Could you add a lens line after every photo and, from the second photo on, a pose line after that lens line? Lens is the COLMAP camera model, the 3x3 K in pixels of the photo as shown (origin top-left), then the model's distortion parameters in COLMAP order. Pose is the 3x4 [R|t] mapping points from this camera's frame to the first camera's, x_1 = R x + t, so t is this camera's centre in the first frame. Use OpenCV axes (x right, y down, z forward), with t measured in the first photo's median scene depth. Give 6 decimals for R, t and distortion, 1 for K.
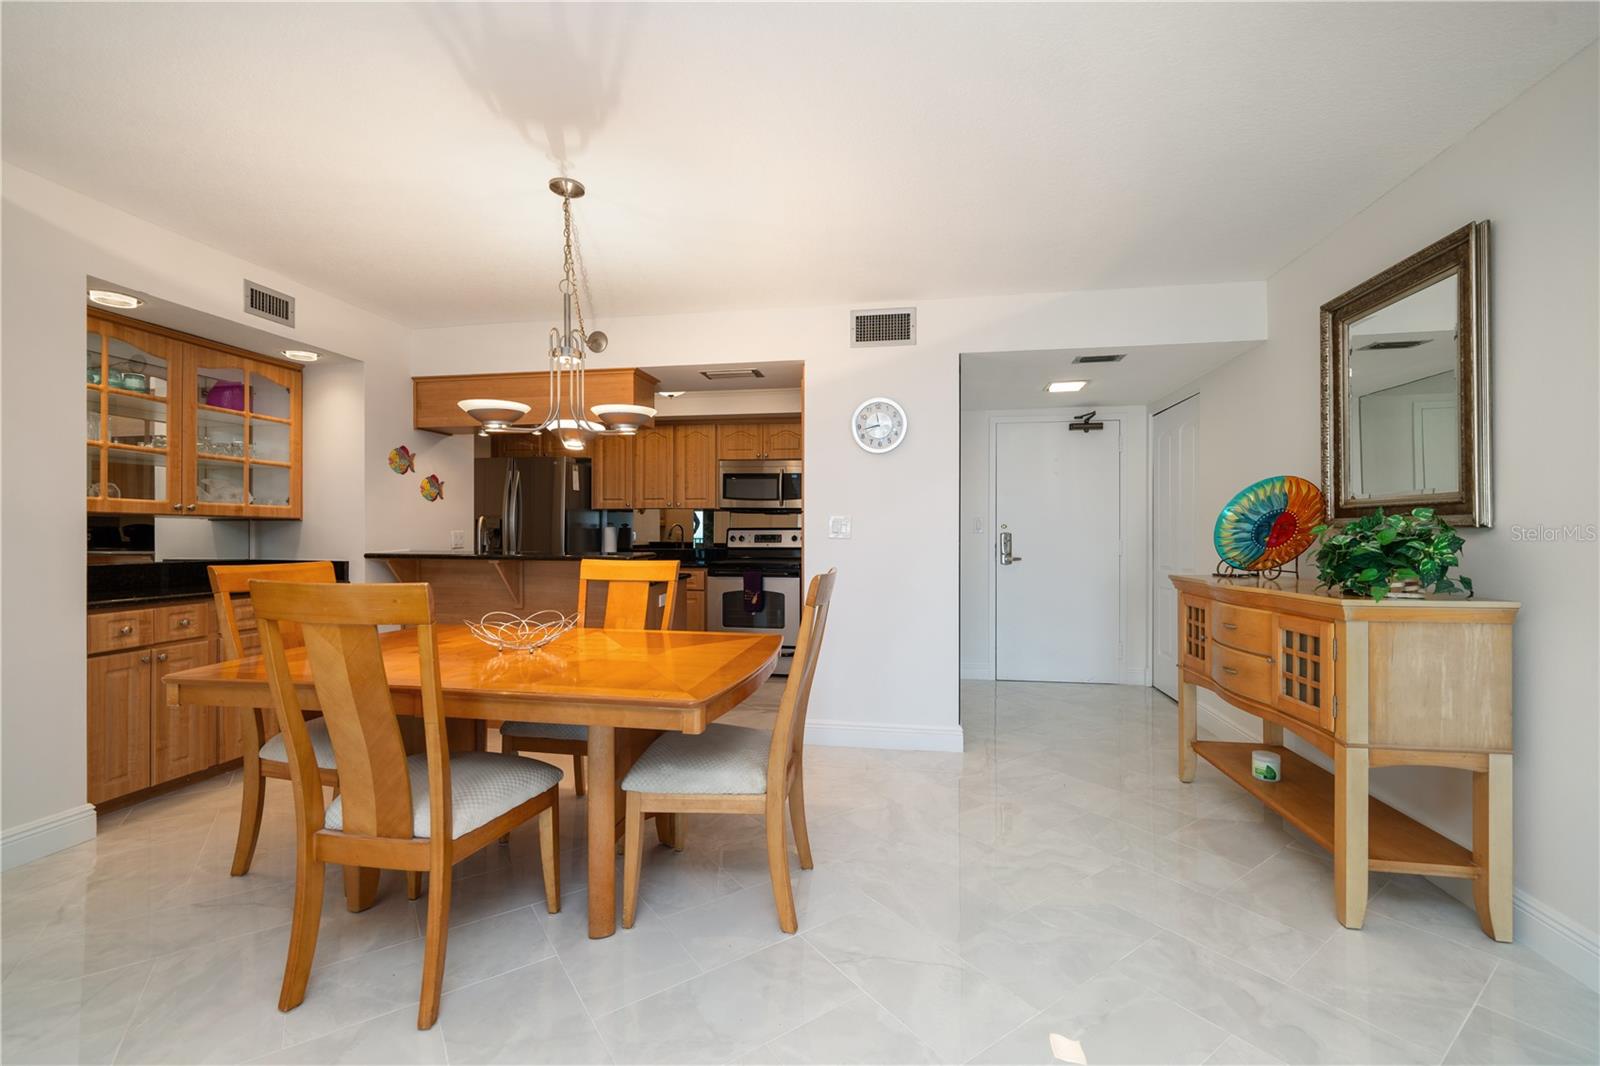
lens RADIAL K [[661.5, 0, 834.6], [0, 661.5, 533.9], [0, 0, 1]] dist [-0.005279, -0.000065]
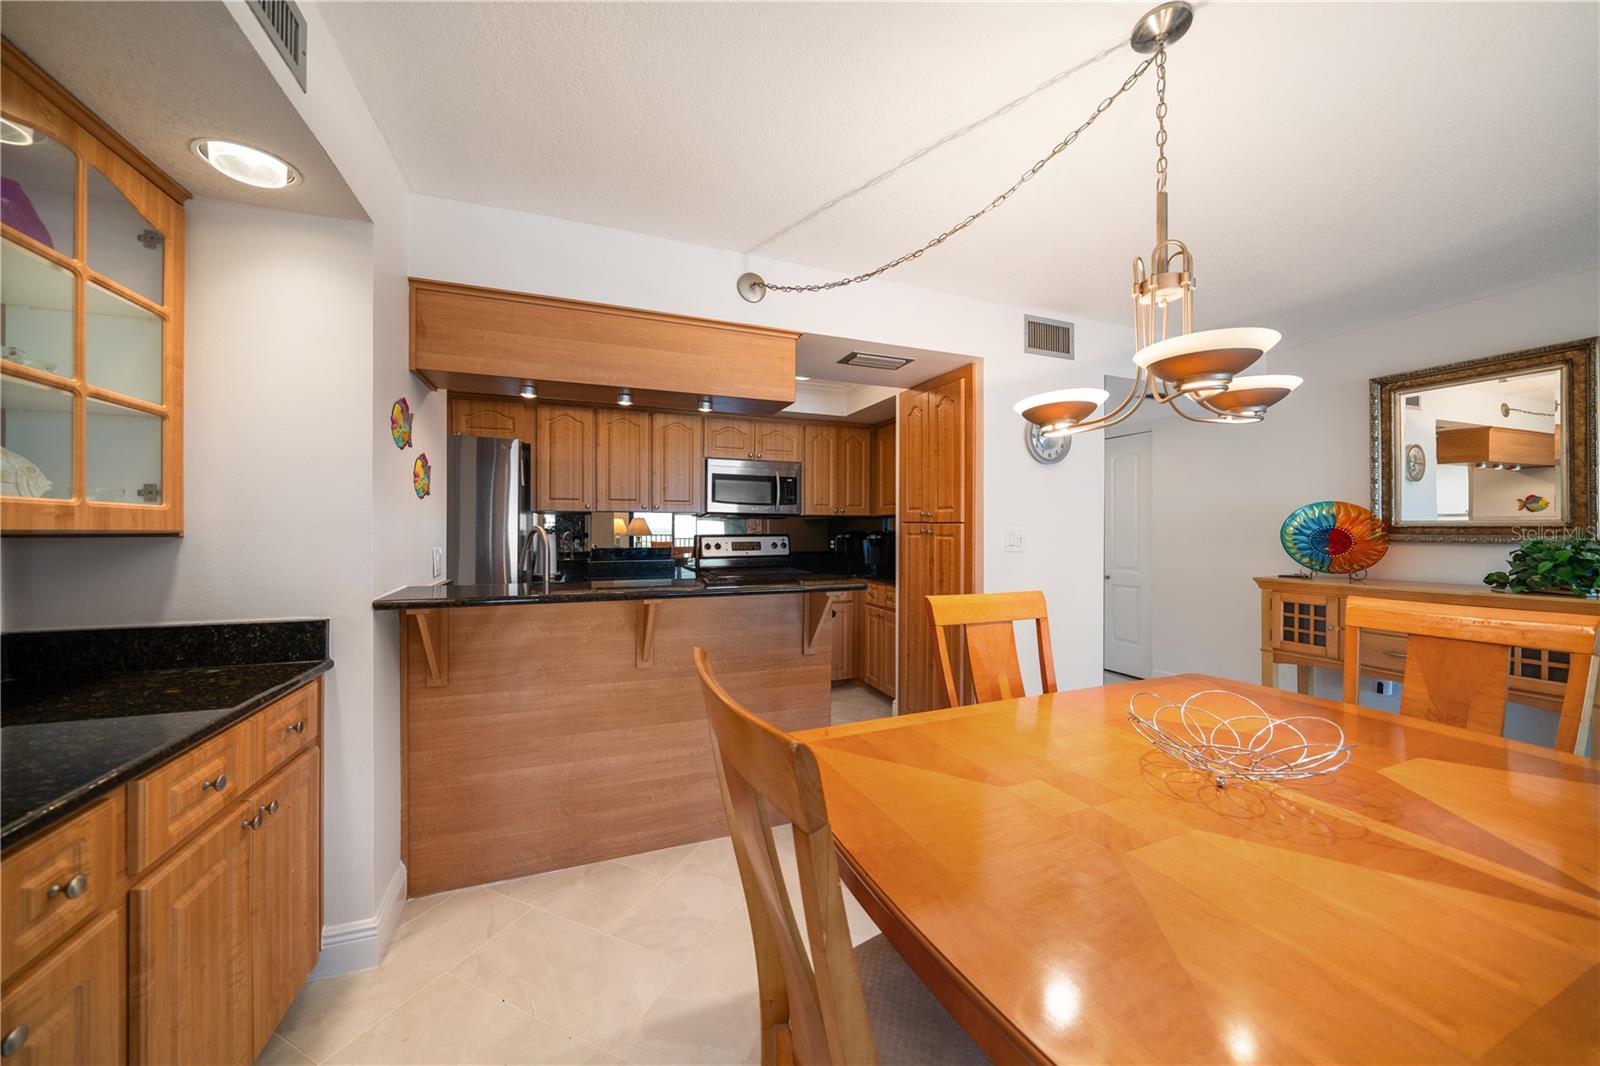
lens RADIAL K [[548.4, 0, 841.0], [0, 548.4, 532.0], [0, 0, 1]] dist [-0.003715, -0.000552]
pose [[0.861318, -0.002584, 0.508060, -0.612276], [0.001088, 0.999994, 0.003243, -0.024414], [-0.508065, -0.002241, 0.861316, 0.450613]]
